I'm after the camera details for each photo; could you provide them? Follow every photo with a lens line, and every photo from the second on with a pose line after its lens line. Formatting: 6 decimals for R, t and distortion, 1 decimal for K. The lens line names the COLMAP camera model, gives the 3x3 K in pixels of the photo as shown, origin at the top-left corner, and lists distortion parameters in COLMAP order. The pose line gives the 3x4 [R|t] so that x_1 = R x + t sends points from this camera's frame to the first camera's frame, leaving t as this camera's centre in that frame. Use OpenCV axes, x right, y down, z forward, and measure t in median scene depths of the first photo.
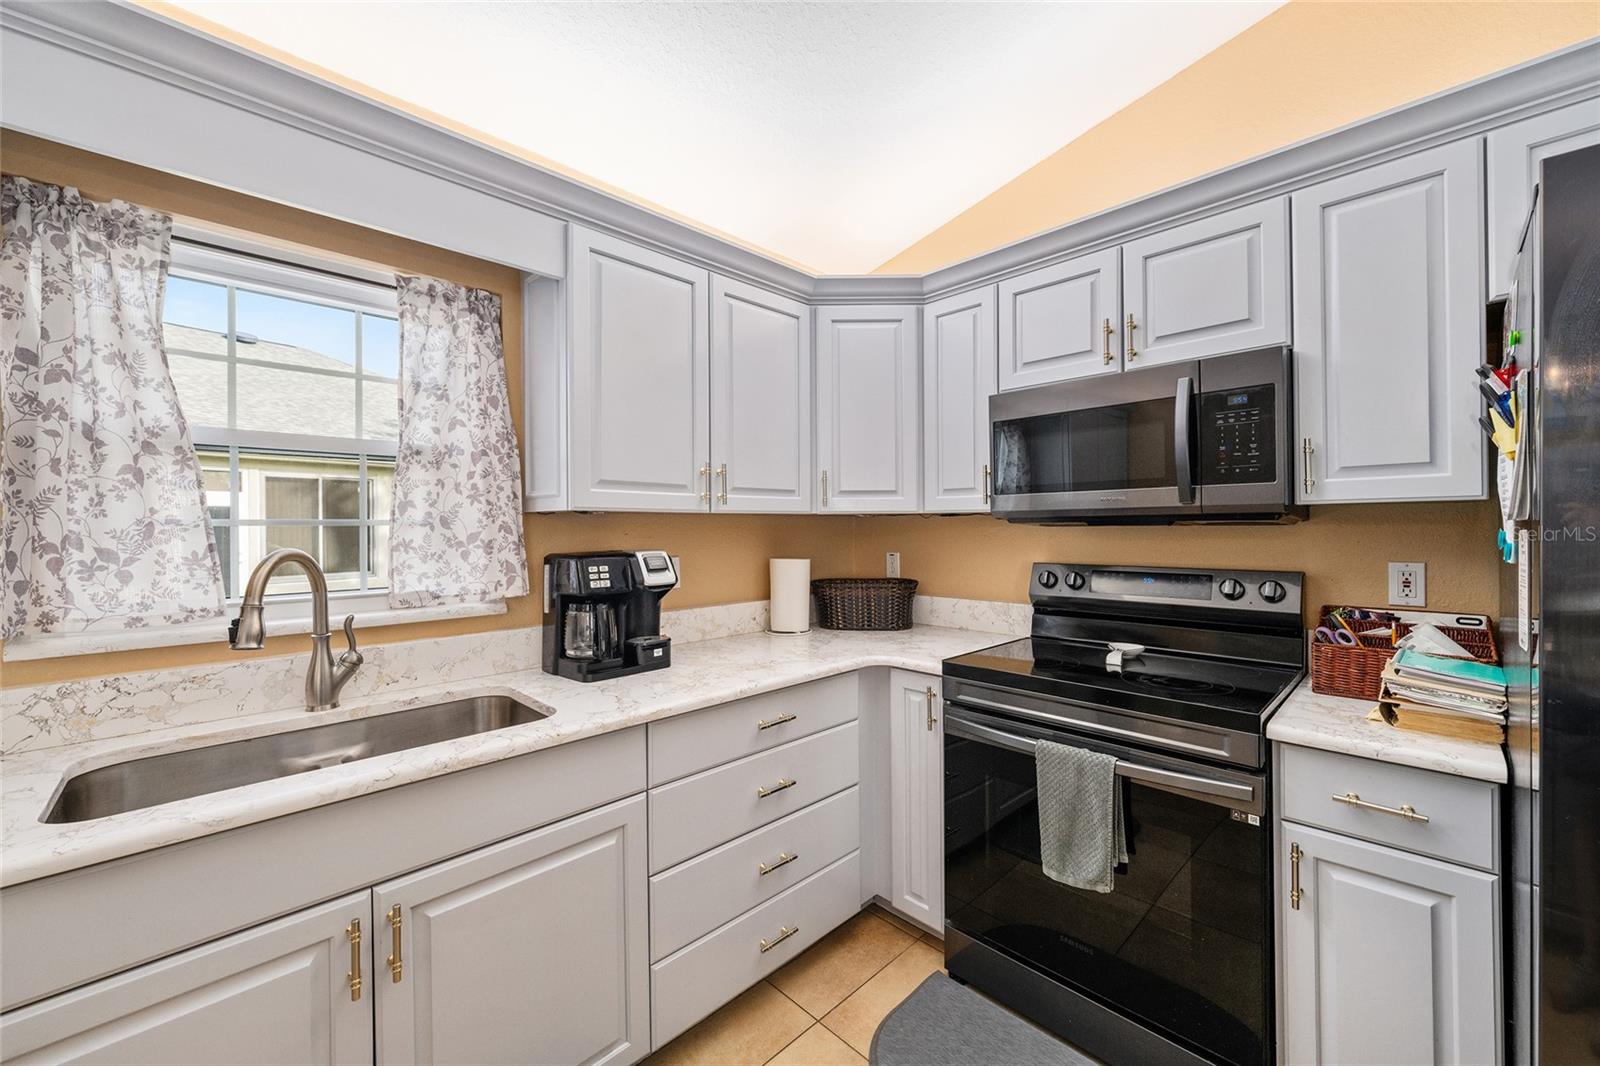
lens RADIAL K [[622.5, 0, 803.1], [0, 622.5, 527.7], [0, 0, 1]] dist [-0.000309, 0.000120]
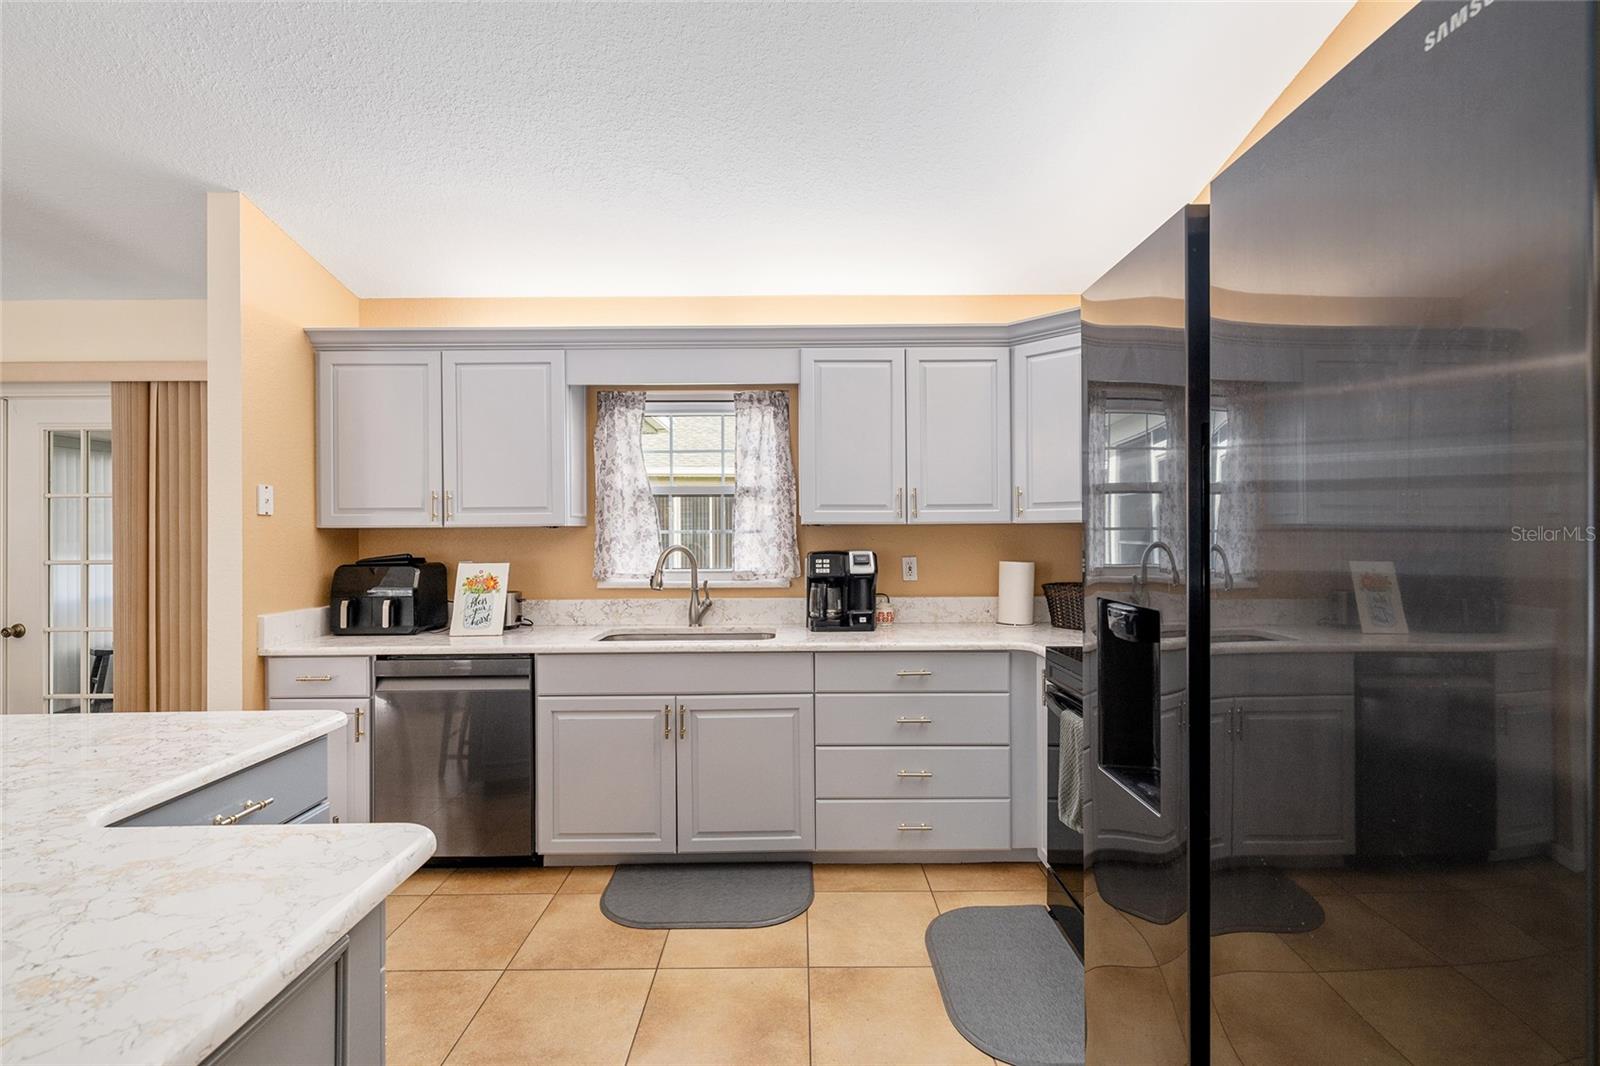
lens RADIAL K [[727.1, 0, 791.5], [0, 727.1, 529.2], [0, 0, 1]] dist [-0.001785, -0.000104]
pose [[0.708396, -0.000579, -0.705815, 0.894741], [-0.000579, 0.999999, -0.001401, -0.011599], [0.705815, 0.001401, 0.708395, -0.348384]]
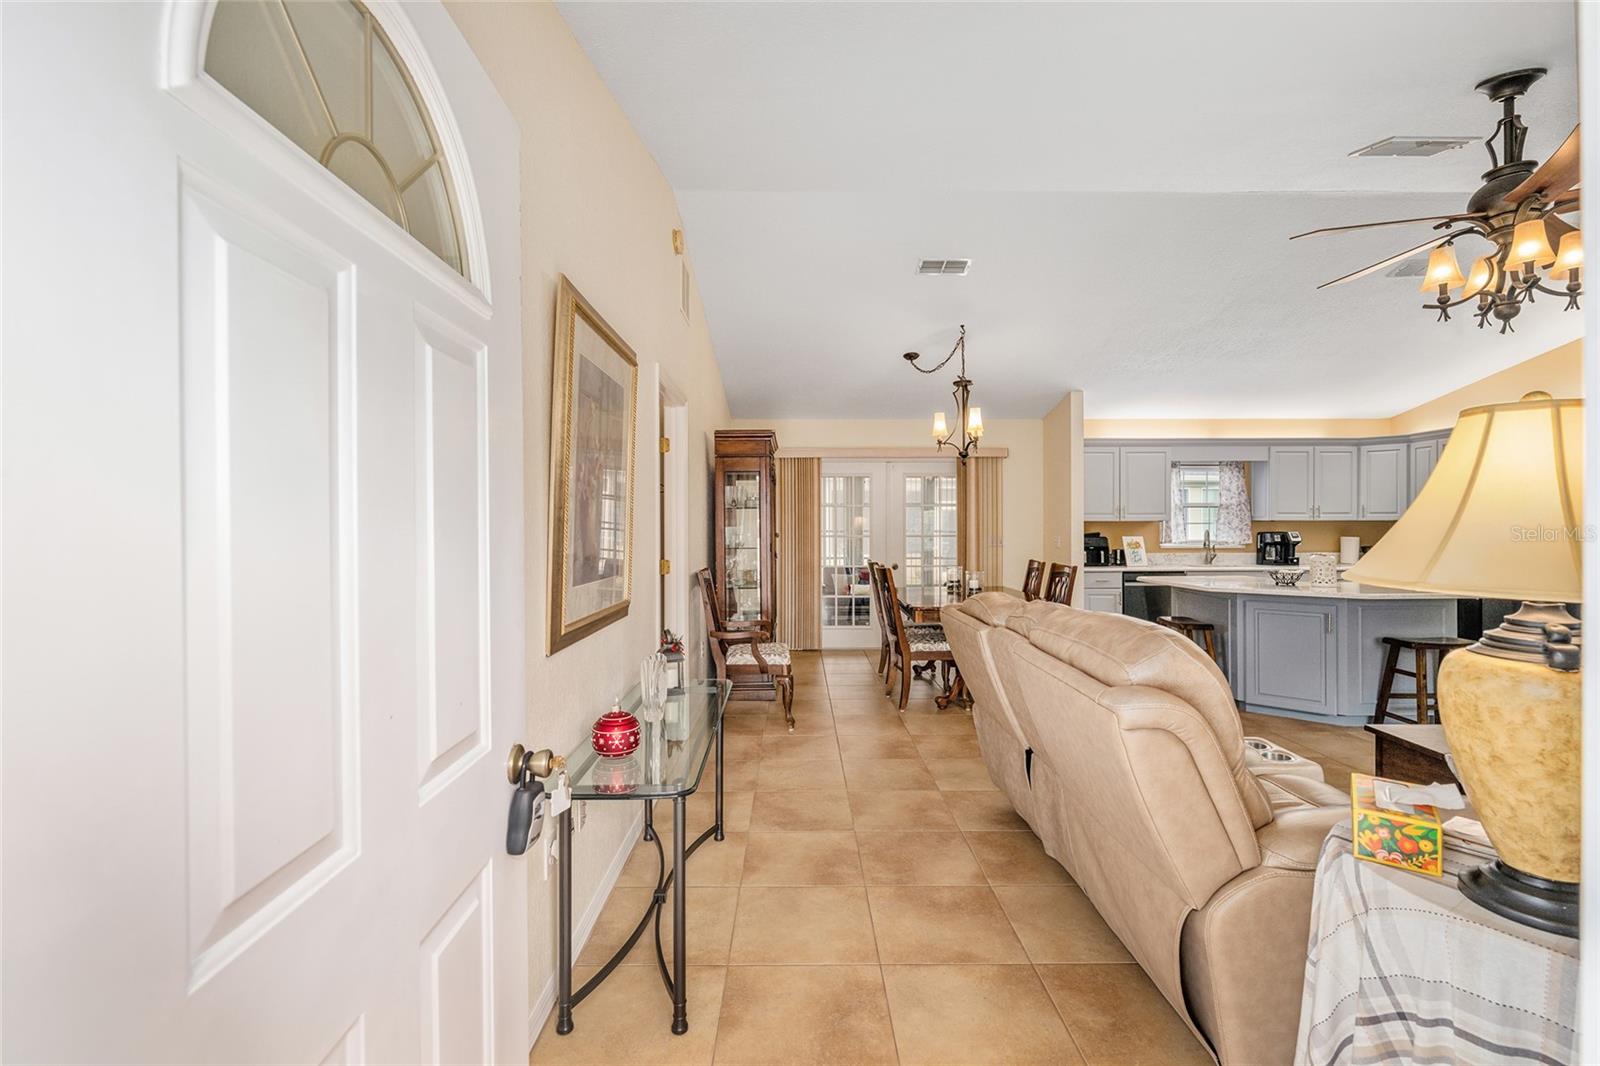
lens RADIAL K [[727.1, 0, 791.5], [0, 727.1, 529.2], [0, 0, 1]] dist [-0.001785, -0.000104]
pose [[0.721557, 0.011937, -0.692252, 0.571916], [-0.003992, 0.999906, 0.013082, -0.019582], [0.692343, -0.006676, 0.721538, -4.064861]]
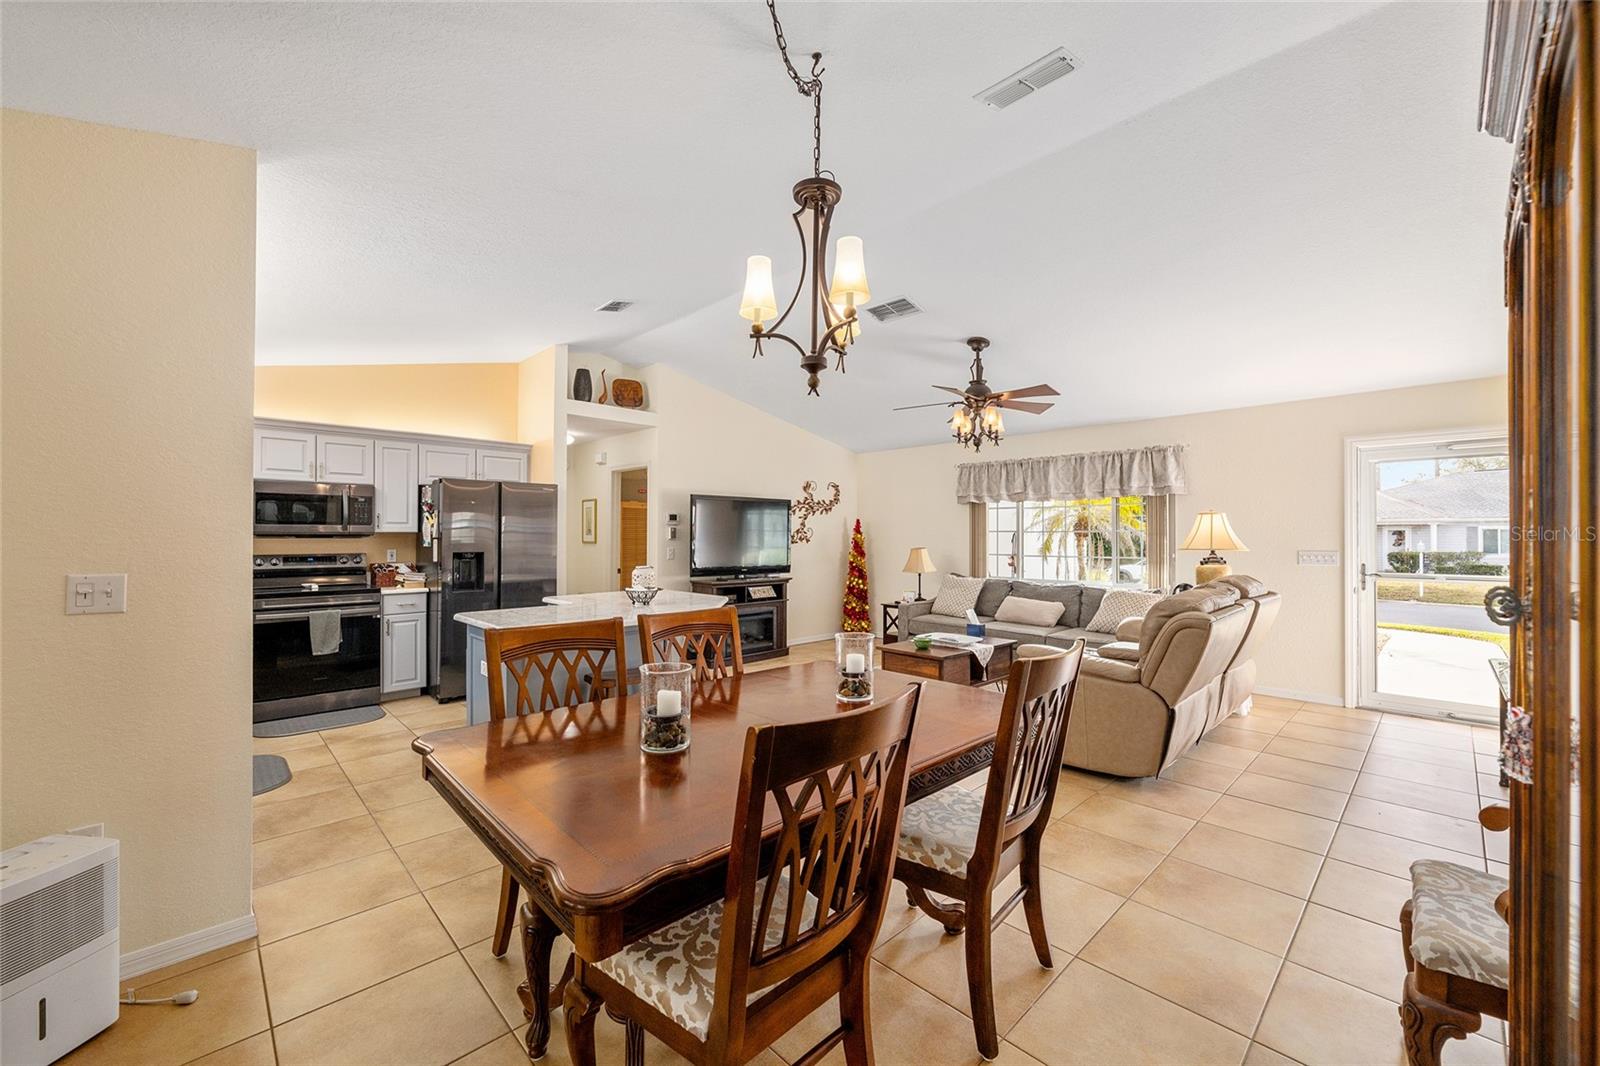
lens RADIAL K [[631.3, 0, 799.9], [0, 631.3, 529.7], [0, 0, 1]] dist [-0.001643, 0.000579]
pose [[0.019291, 0.020347, 0.999607, -2.263385], [0.000326, 0.999793, -0.020357, 0.016966], [-0.999814, 0.000719, 0.019280, -1.202453]]
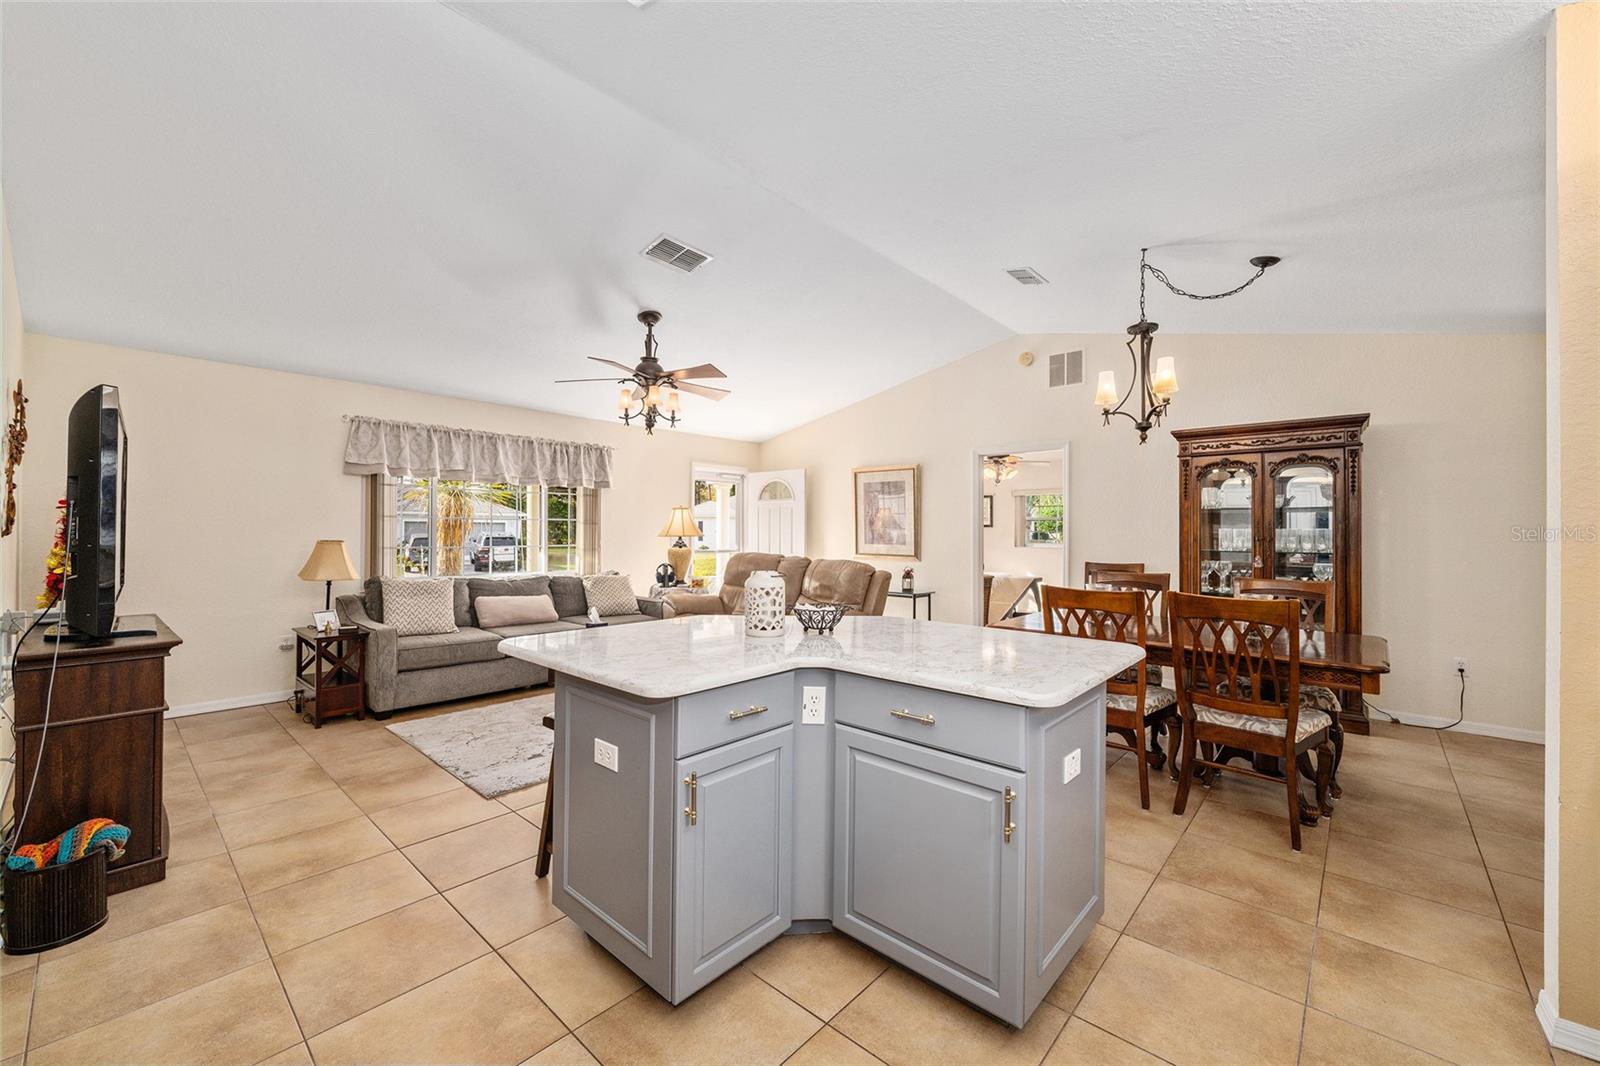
lens RADIAL K [[631.3, 0, 799.9], [0, 631.3, 529.7], [0, 0, 1]] dist [-0.001643, 0.000579]
pose [[-0.998618, 0.003570, -0.052440, 0.086483], [0.003587, 0.999994, -0.000243, 0.016621], [0.052439, -0.000431, -0.998624, 0.741975]]
